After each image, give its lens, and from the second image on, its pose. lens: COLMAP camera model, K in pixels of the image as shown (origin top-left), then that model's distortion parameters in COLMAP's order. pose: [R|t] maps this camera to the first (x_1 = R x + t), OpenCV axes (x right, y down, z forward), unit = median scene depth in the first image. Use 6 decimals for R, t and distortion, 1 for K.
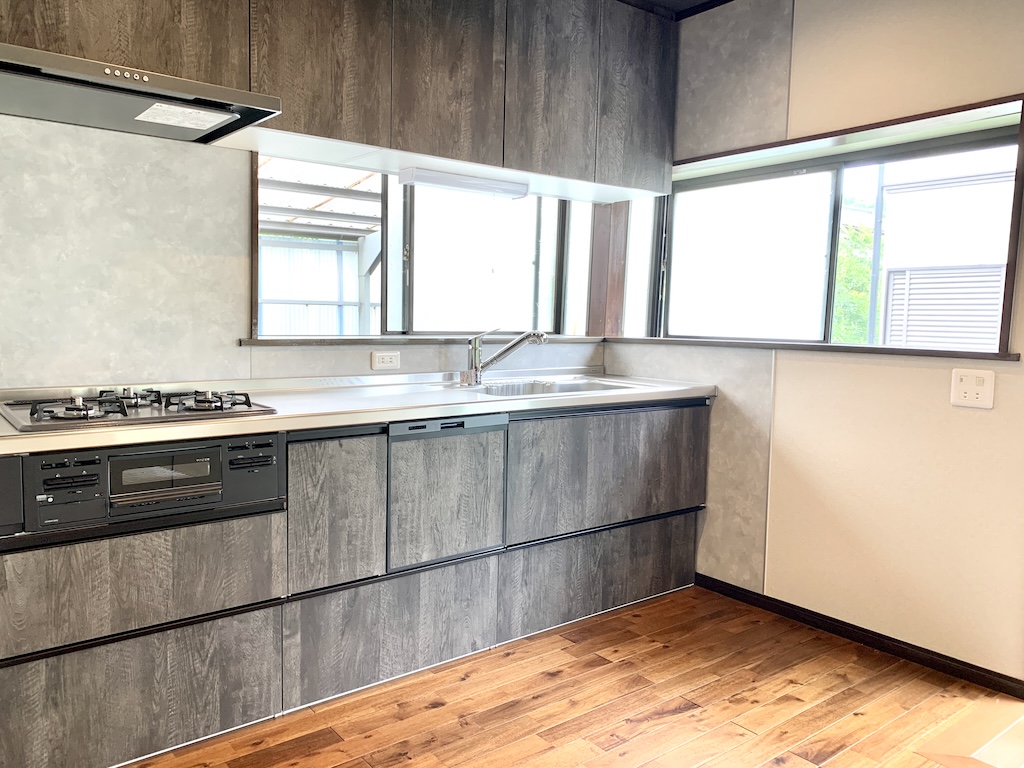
lens RADIAL K [[775.4, 0, 512.9], [0, 775.4, 370.6], [0, 0, 1]] dist [-0.000359, -0.001626]
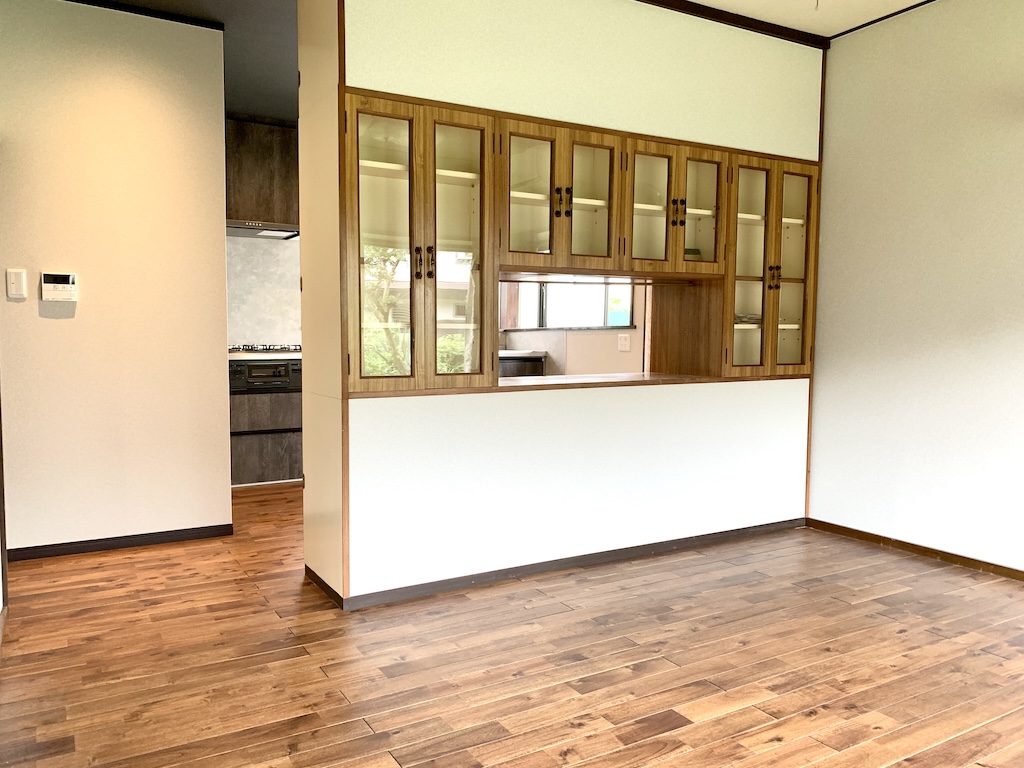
lens RADIAL K [[777.9, 0, 512.0], [0, 777.9, 384.0], [0, 0, 1]] dist [0.015098, -0.005304]
pose [[0.990125, -0.004082, -0.140130, 0.611232], [0.002438, 0.999926, -0.011898, 0.168368], [0.140169, 0.011439, 0.990062, -1.233884]]
